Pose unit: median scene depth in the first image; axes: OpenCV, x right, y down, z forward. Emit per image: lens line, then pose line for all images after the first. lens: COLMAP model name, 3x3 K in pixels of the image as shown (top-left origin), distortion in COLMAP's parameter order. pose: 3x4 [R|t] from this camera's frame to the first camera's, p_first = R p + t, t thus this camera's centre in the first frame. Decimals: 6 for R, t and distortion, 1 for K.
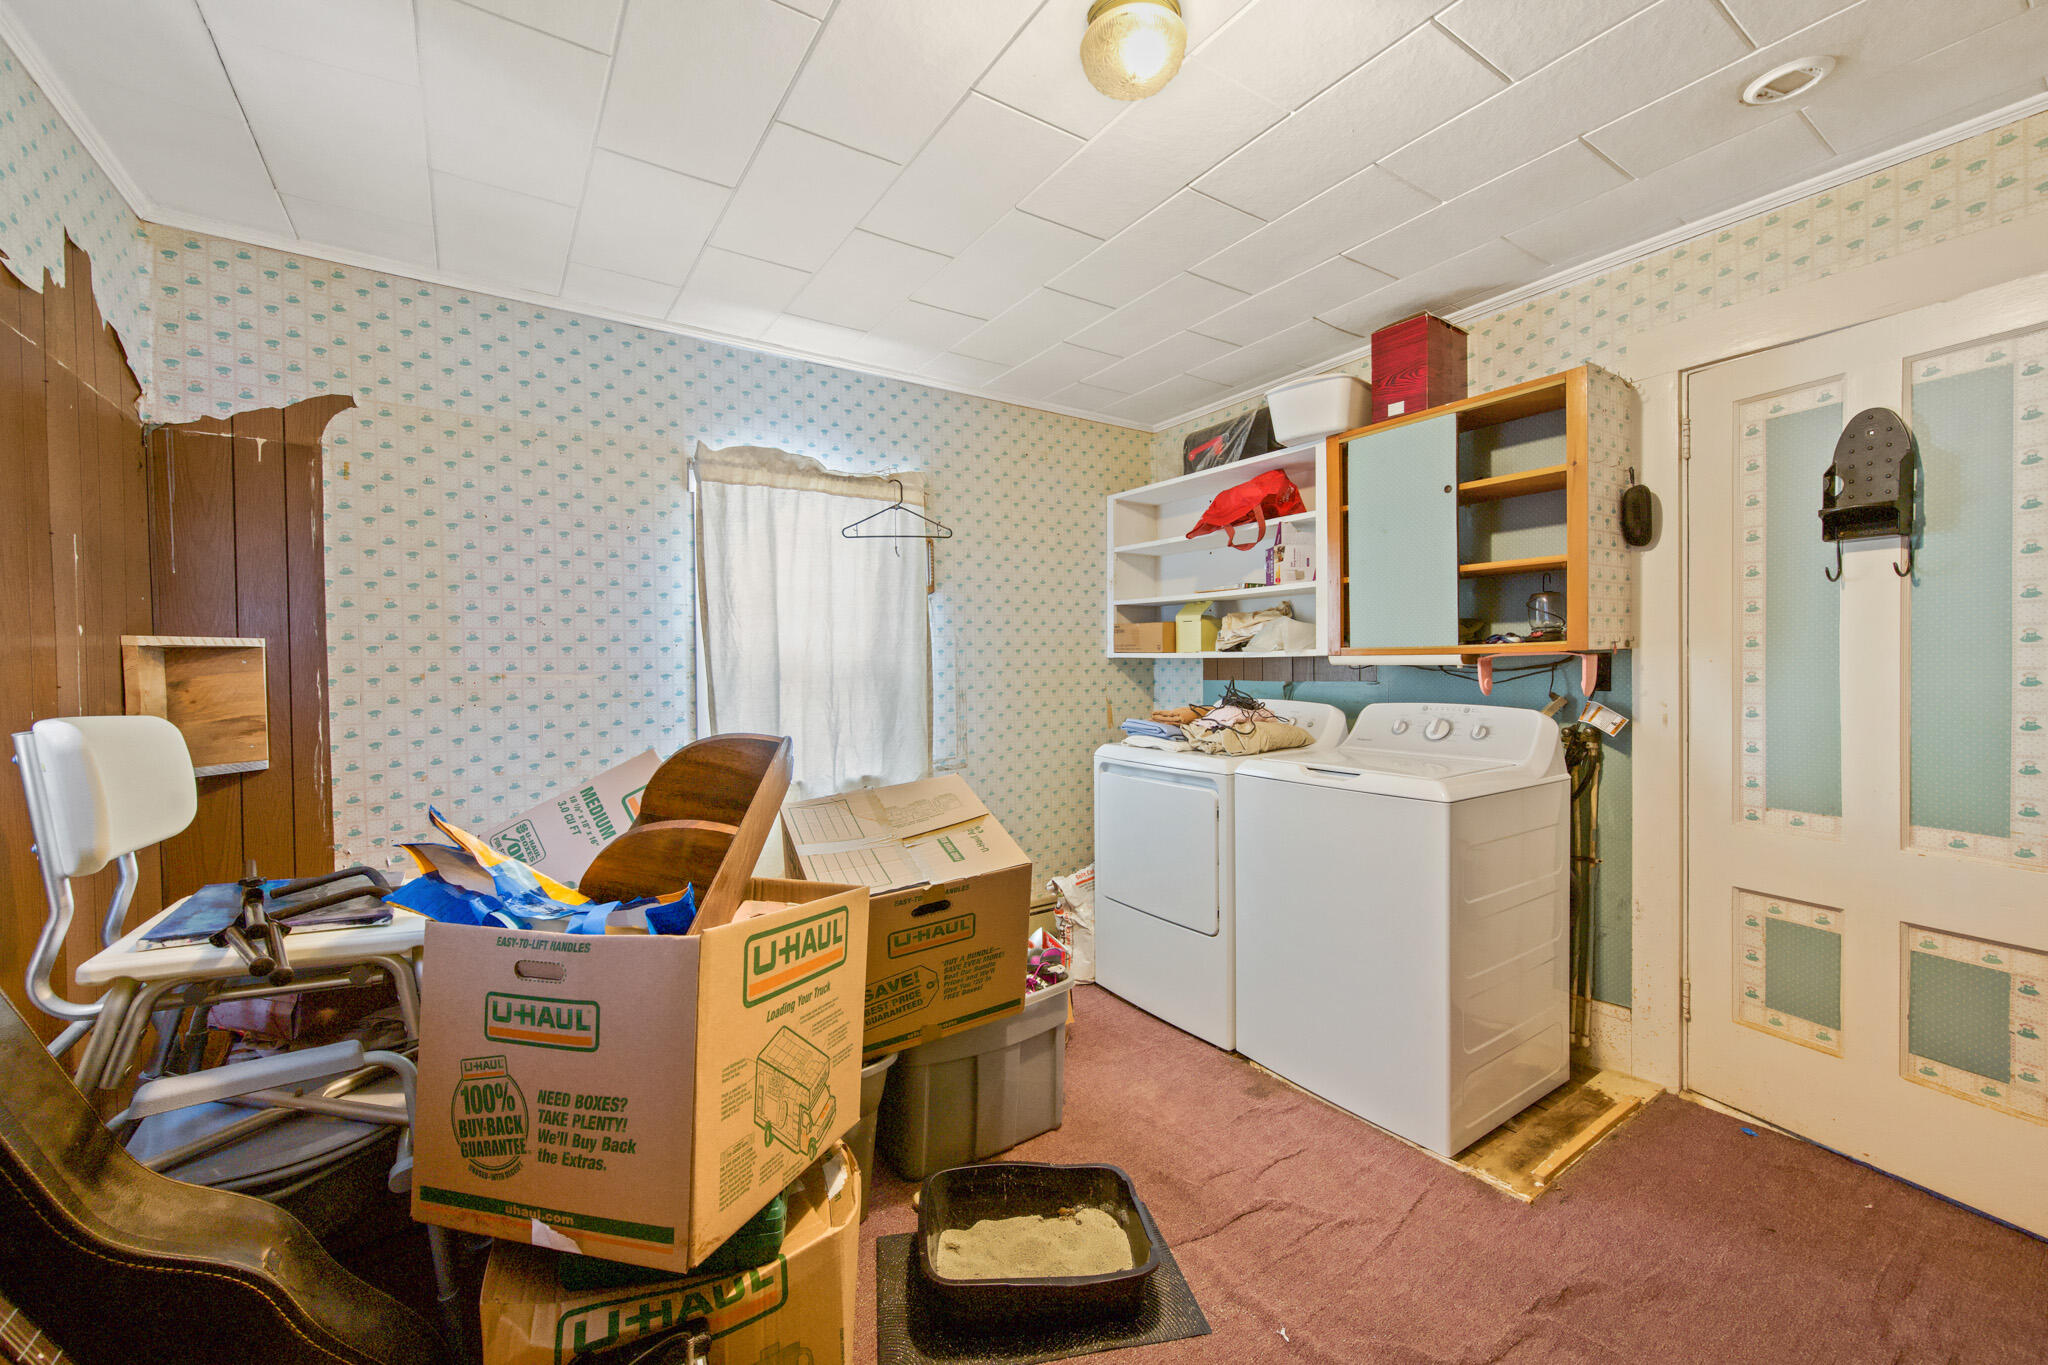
lens RADIAL K [[830.4, 0, 1016.4], [0, 830.4, 653.5], [0, 0, 1]] dist [-0.002417, 0.000047]
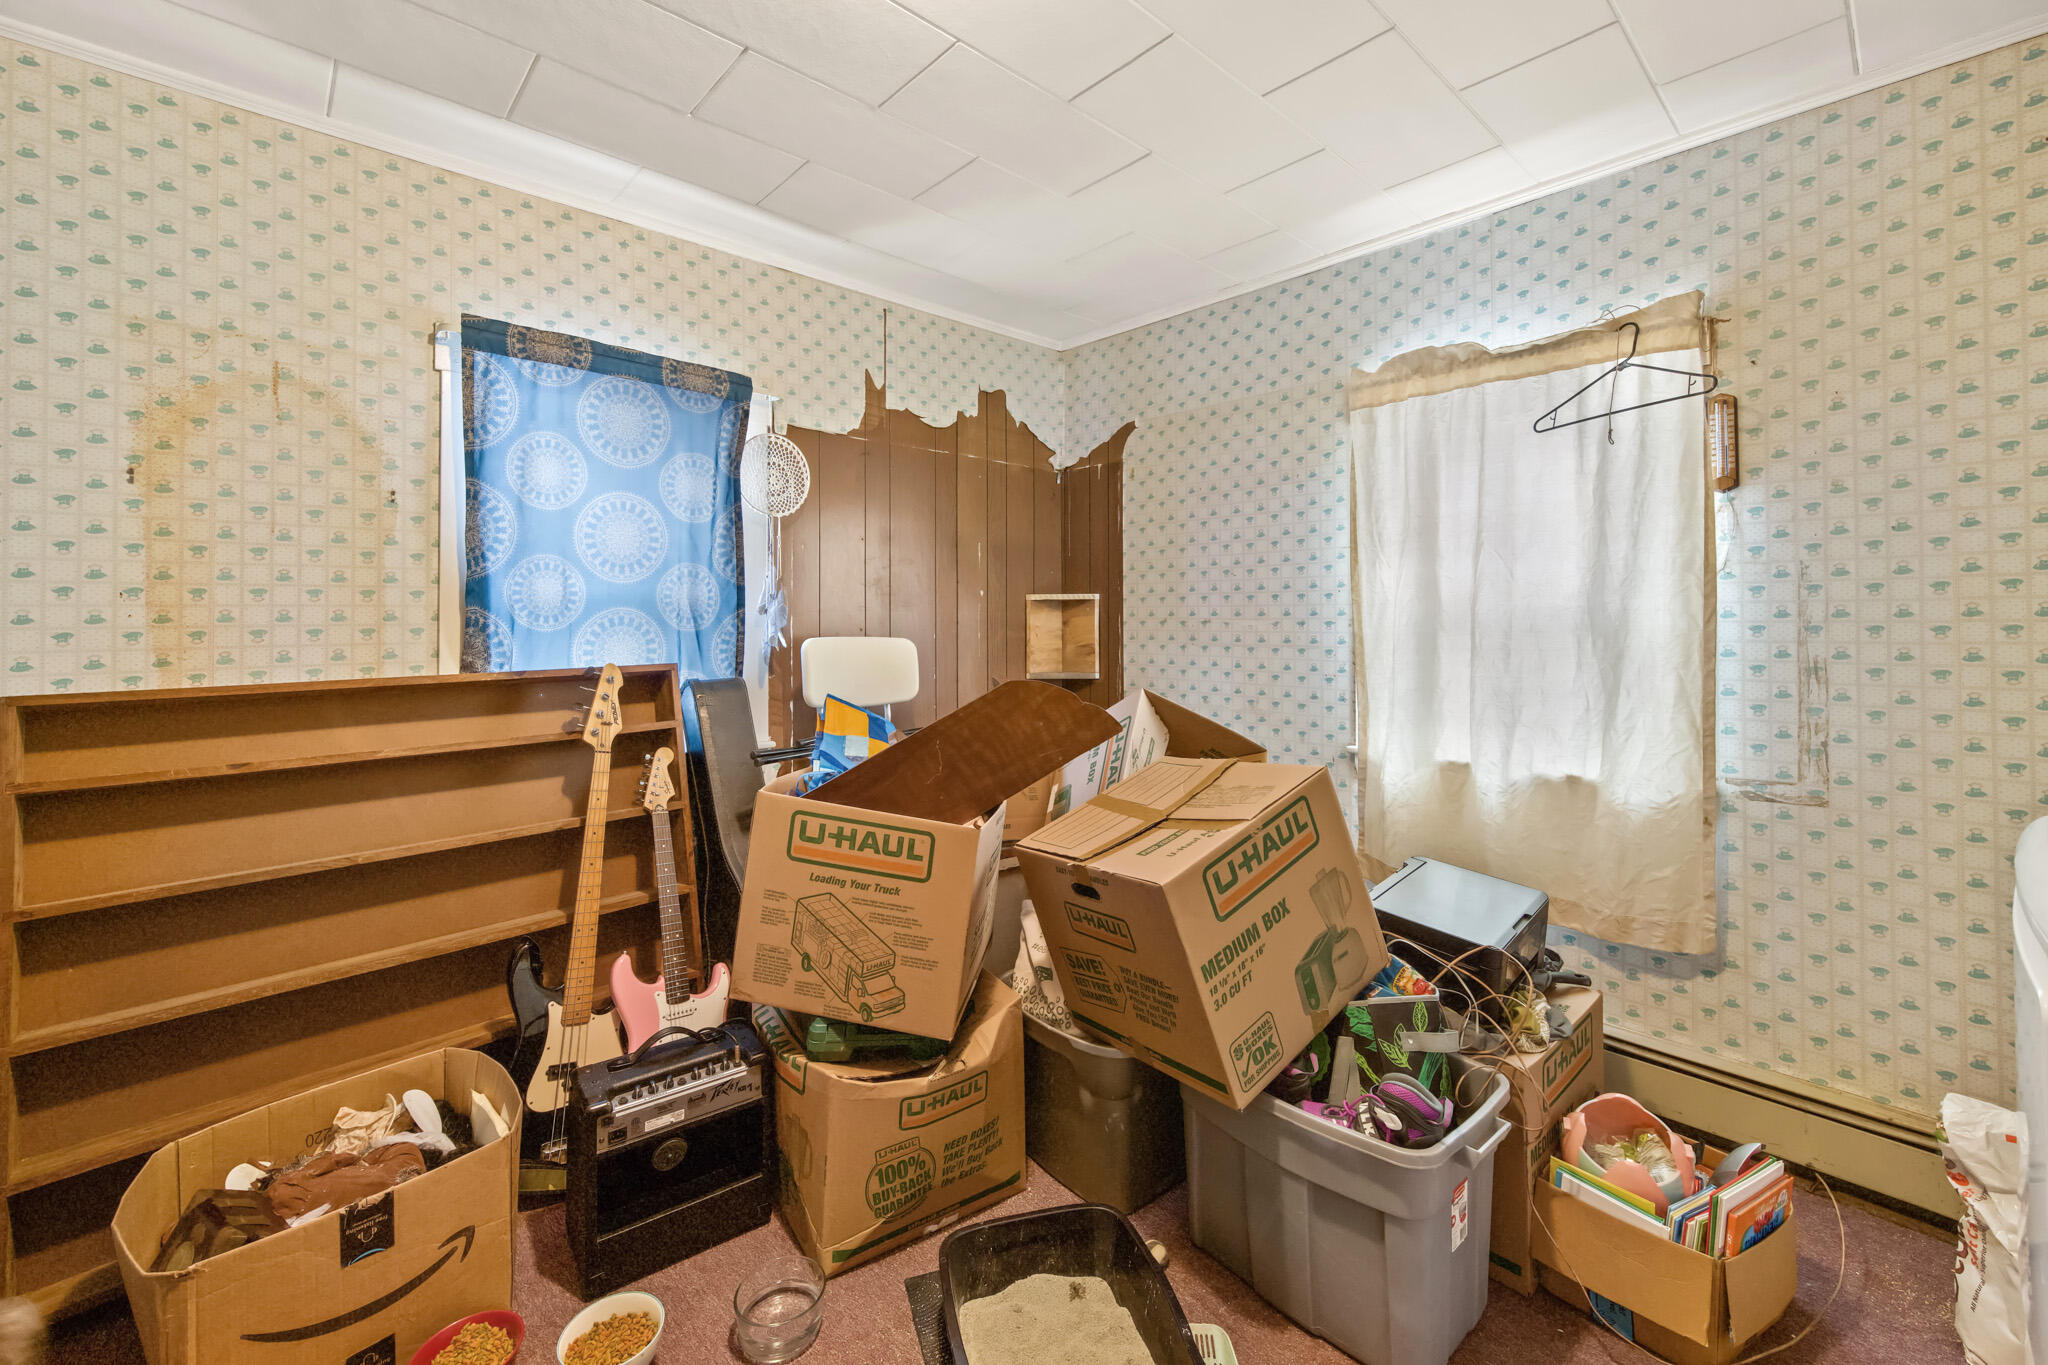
lens RADIAL K [[834.3, 0, 1019.5], [0, 834.3, 590.7], [0, 0, 1]] dist [-0.000262, 0.000228]
pose [[0.142364, -0.022259, -0.989564, 0.486781], [0.012375, 0.999709, -0.020707, 0.005035], [0.989737, -0.009298, 0.142598, 0.513290]]
